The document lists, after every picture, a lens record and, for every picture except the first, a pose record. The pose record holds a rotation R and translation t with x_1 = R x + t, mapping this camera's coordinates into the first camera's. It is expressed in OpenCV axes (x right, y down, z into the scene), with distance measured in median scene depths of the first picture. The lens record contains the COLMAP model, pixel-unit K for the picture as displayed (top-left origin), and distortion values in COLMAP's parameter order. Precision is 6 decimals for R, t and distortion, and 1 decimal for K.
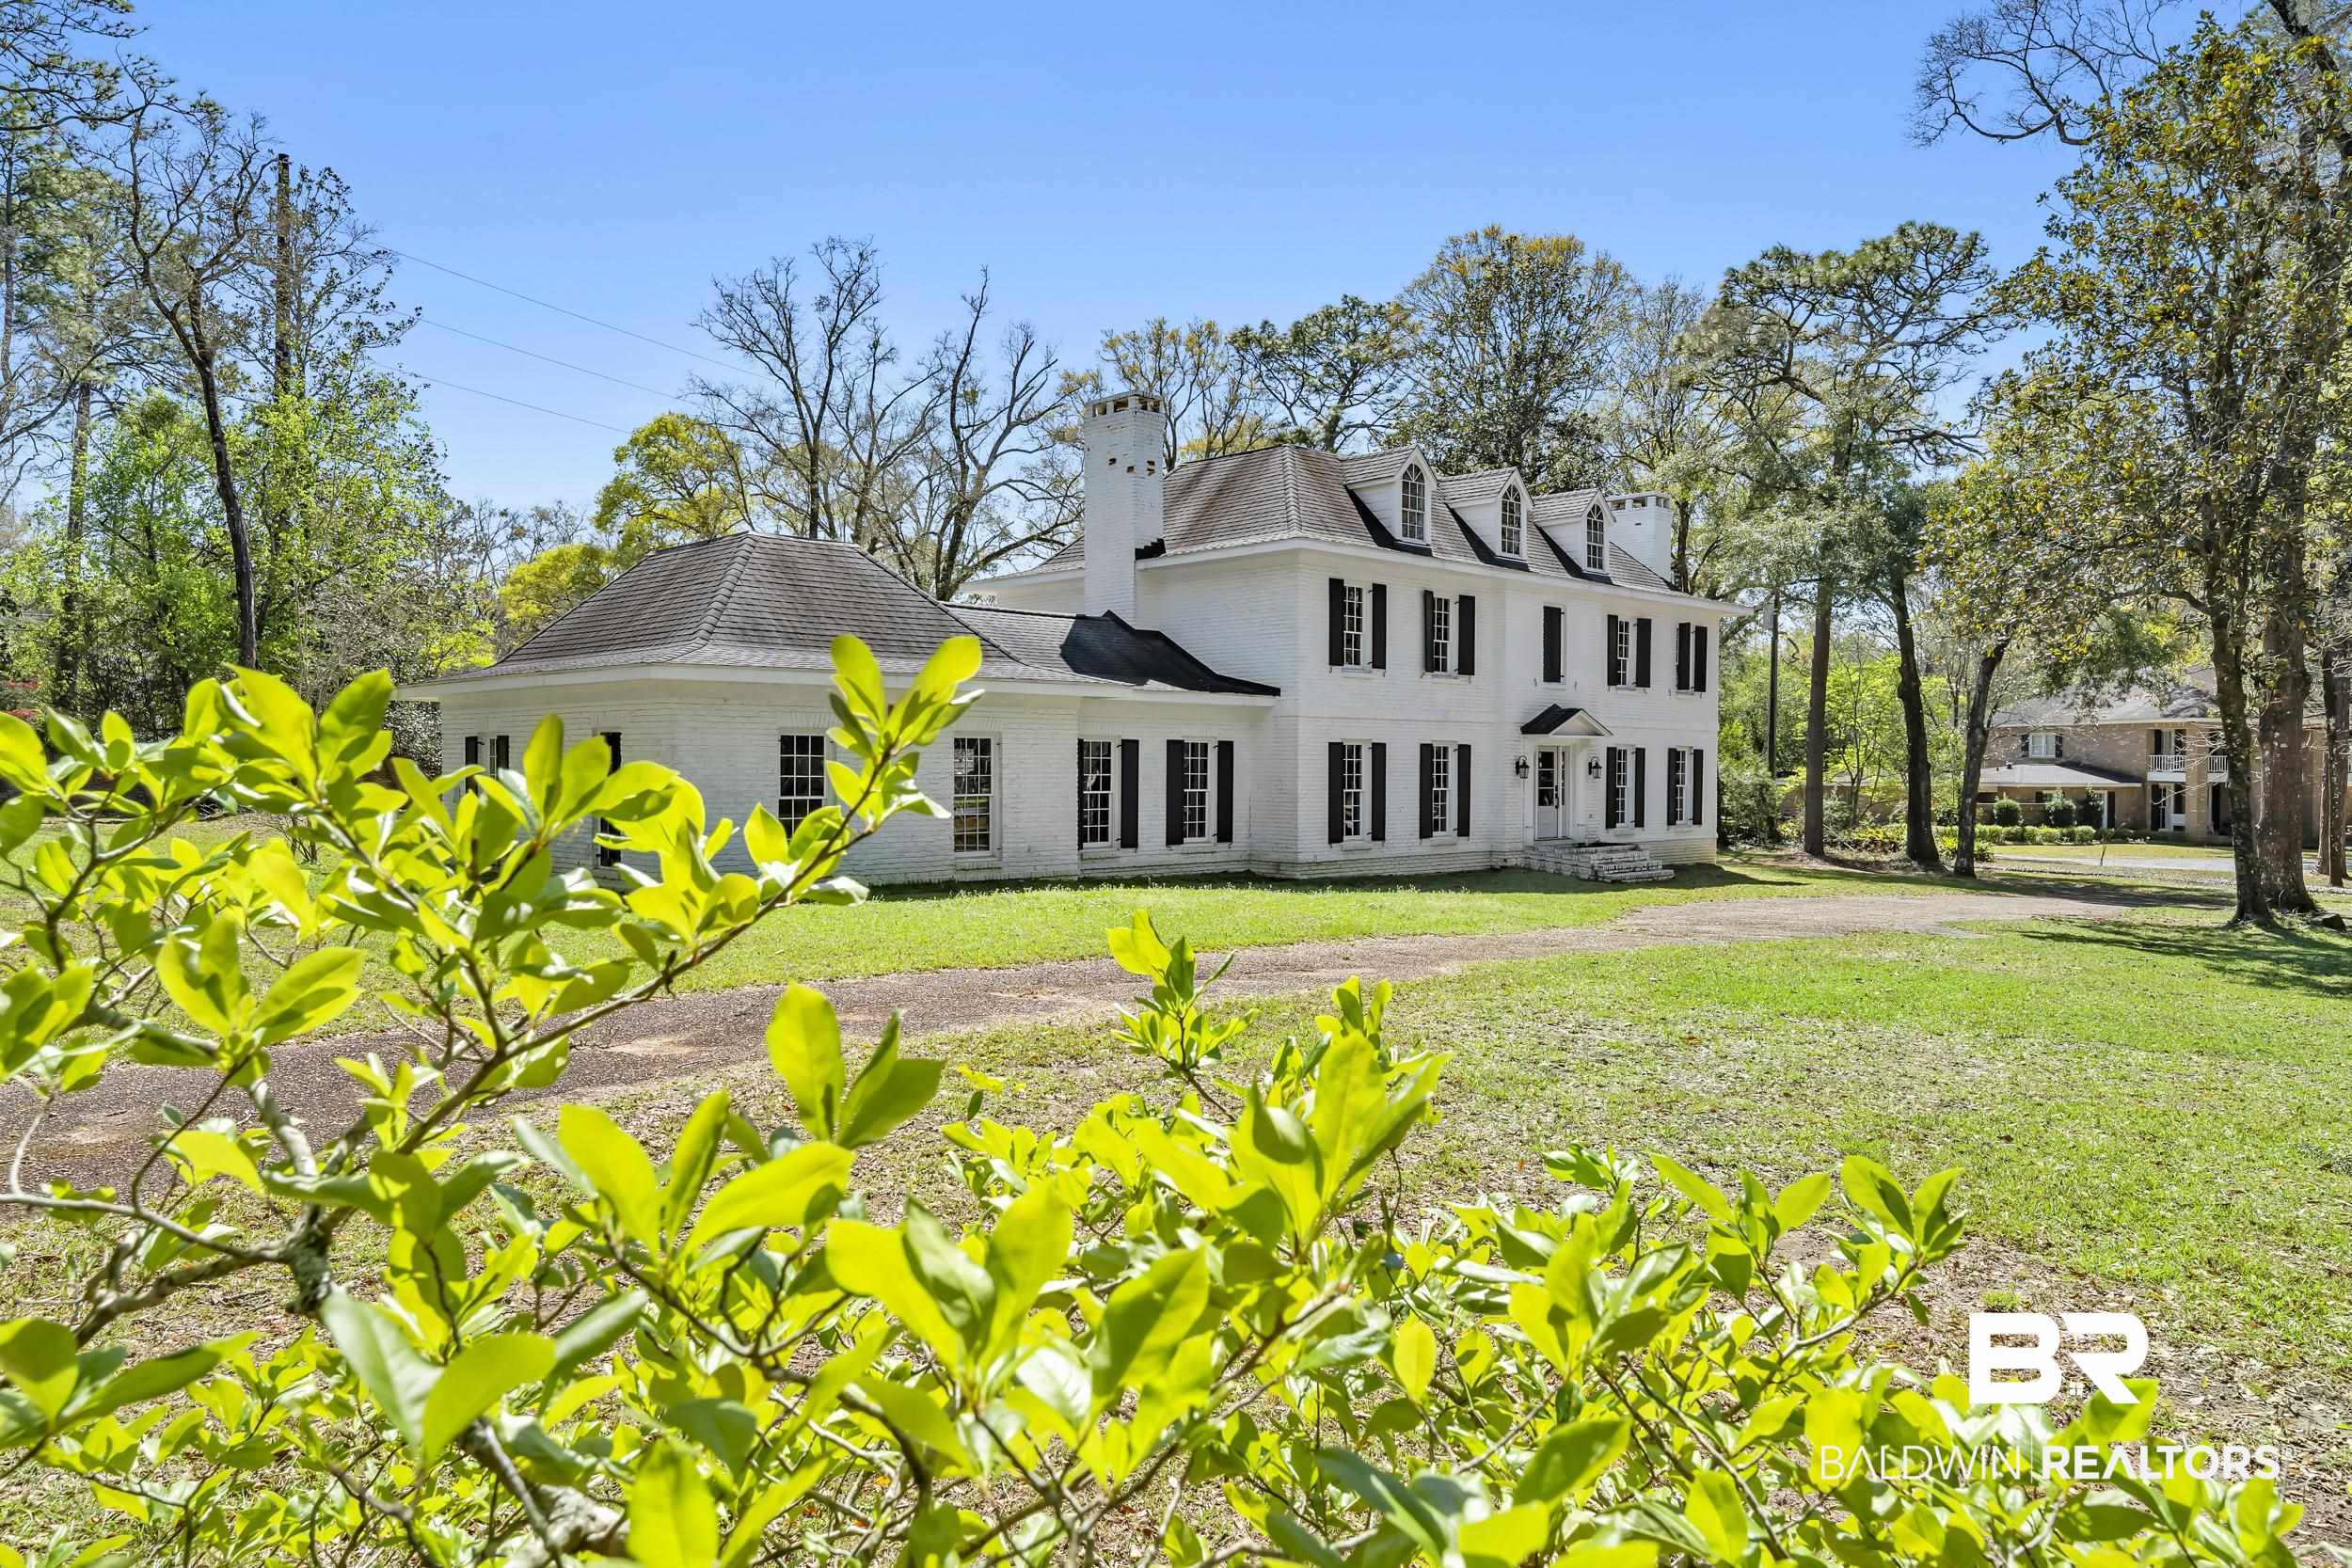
lens RADIAL K [[1722.4, 0, 1153.6], [0, 1722.4, 794.0], [0, 0, 1]] dist [0.103301, 0.002494]
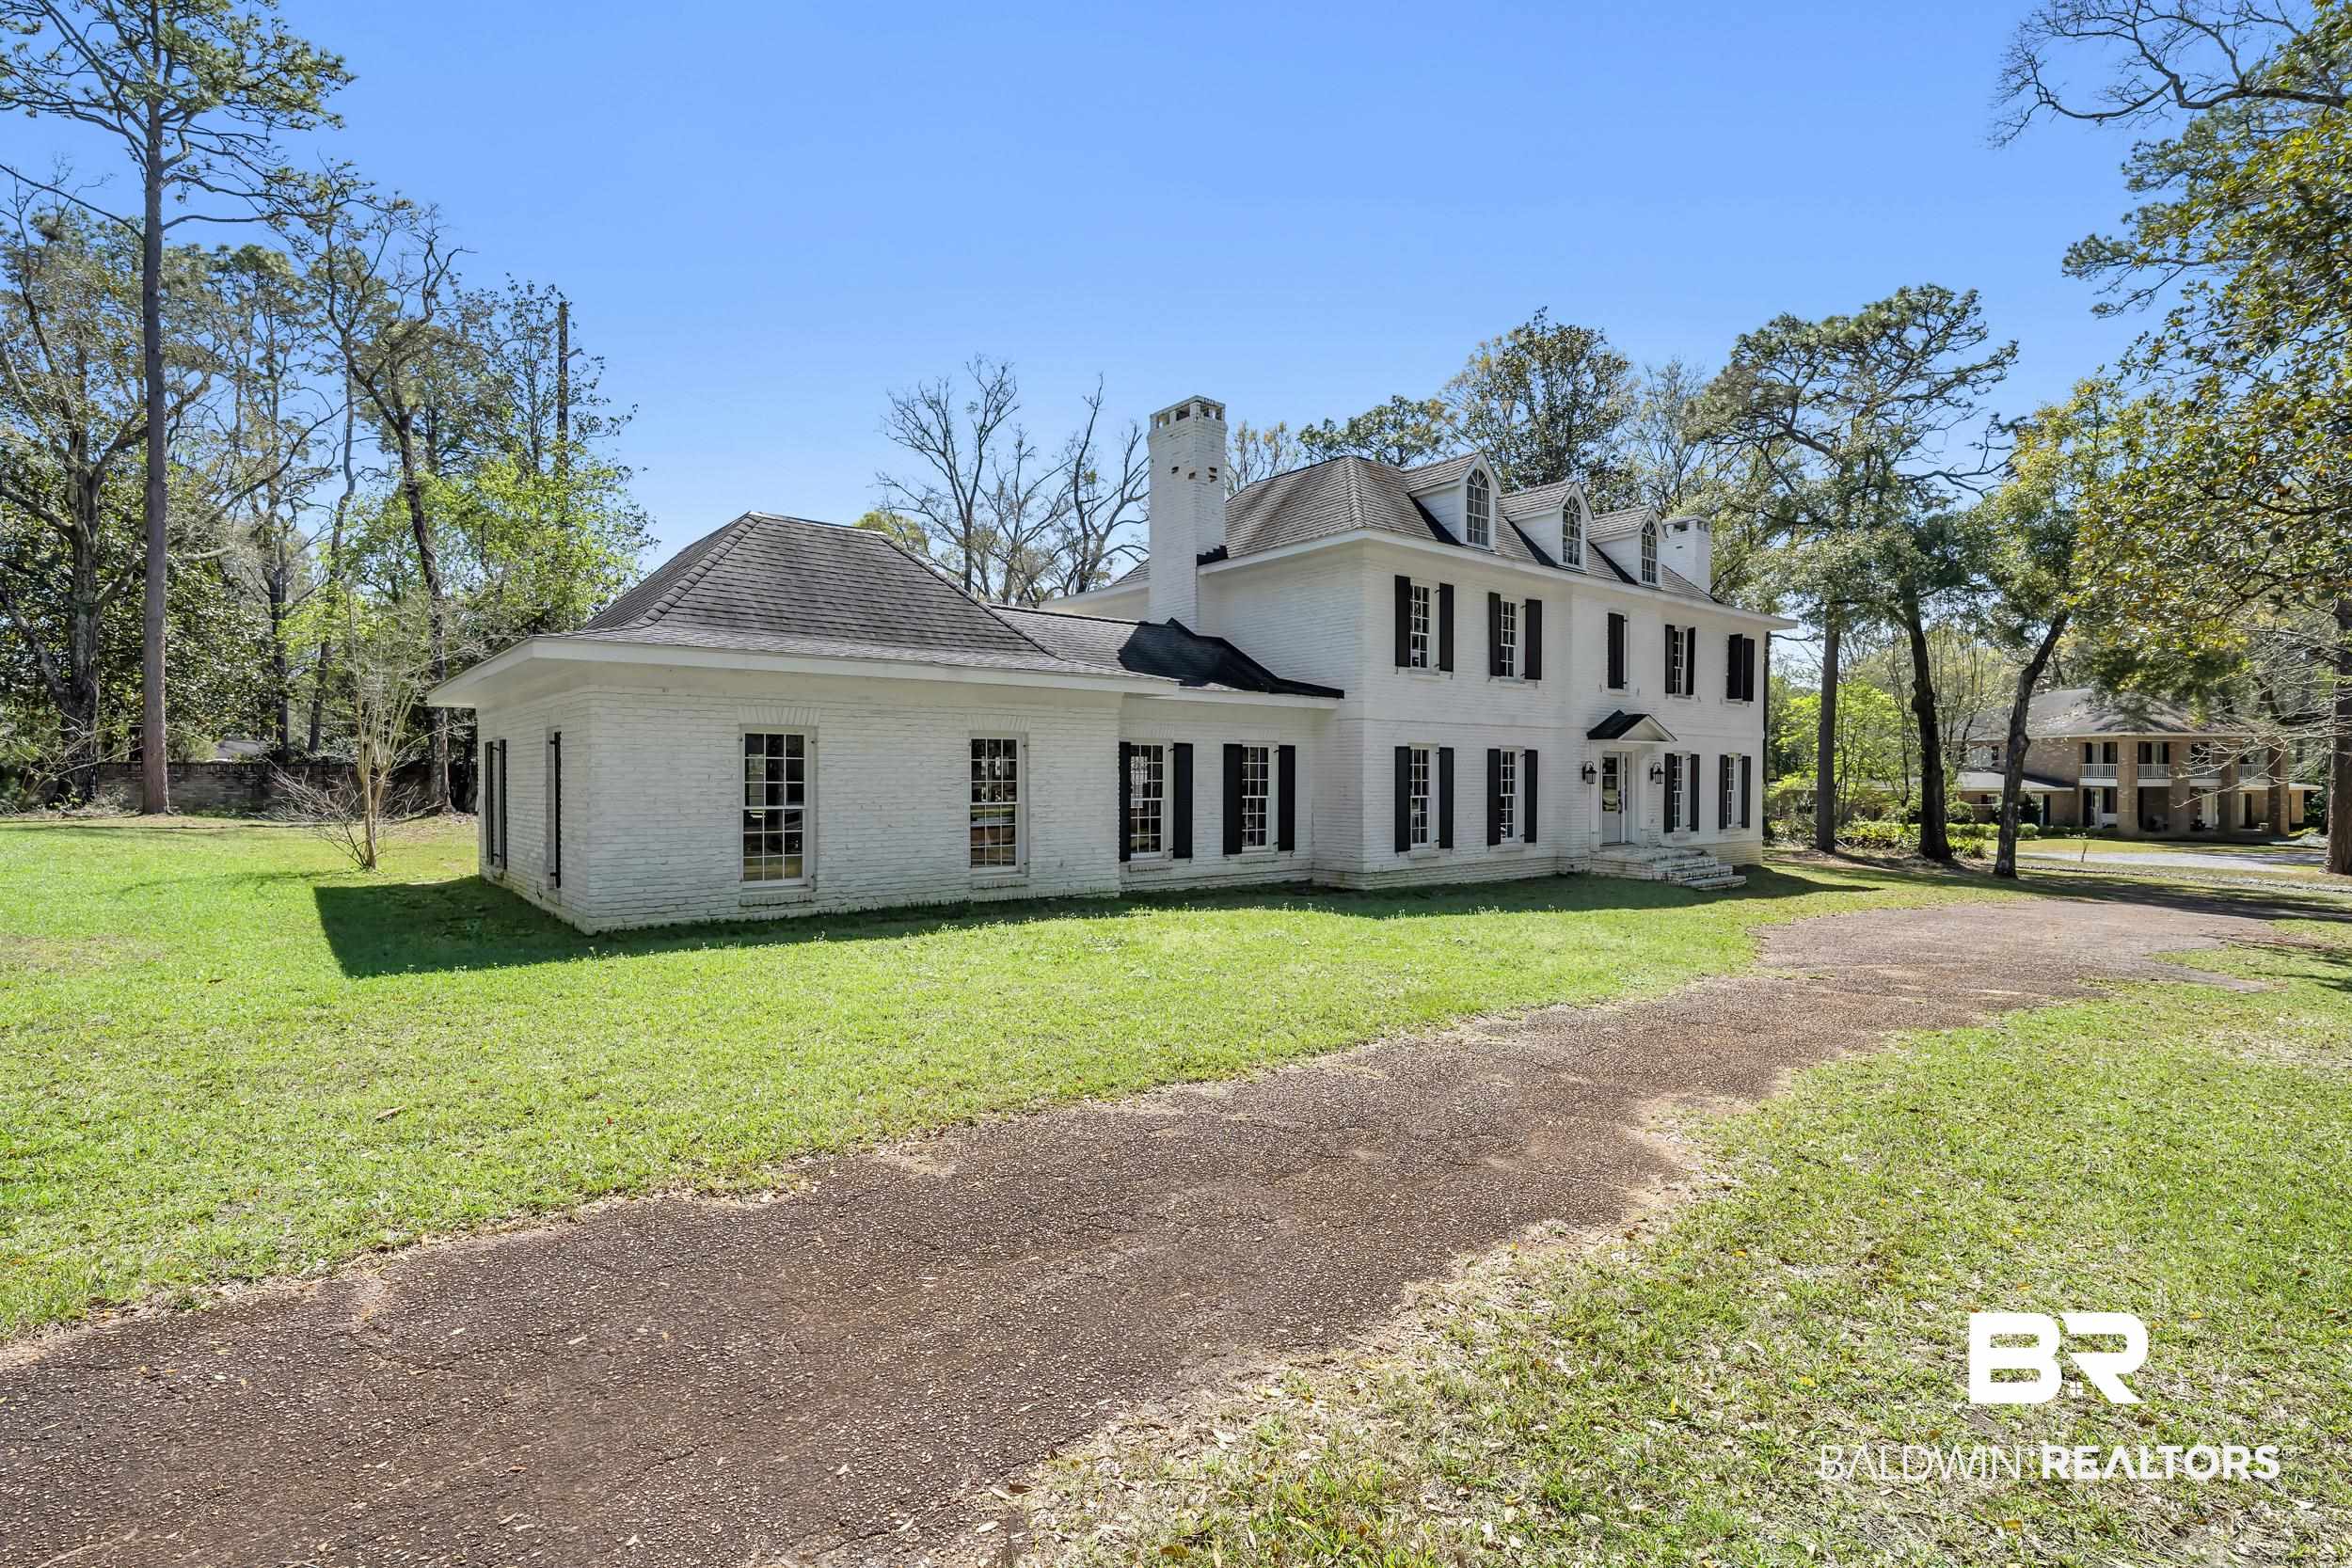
lens RADIAL K [[1175.3, 0, 1143.8], [0, 1175.3, 785.0], [0, 0, 1]] dist [0.003938, -0.000194]
pose [[0.995808, -0.000440, -0.091472, 0.019172], [-0.000248, 0.999972, -0.007516, -0.003076], [0.091473, 0.007507, 0.995779, 0.292000]]
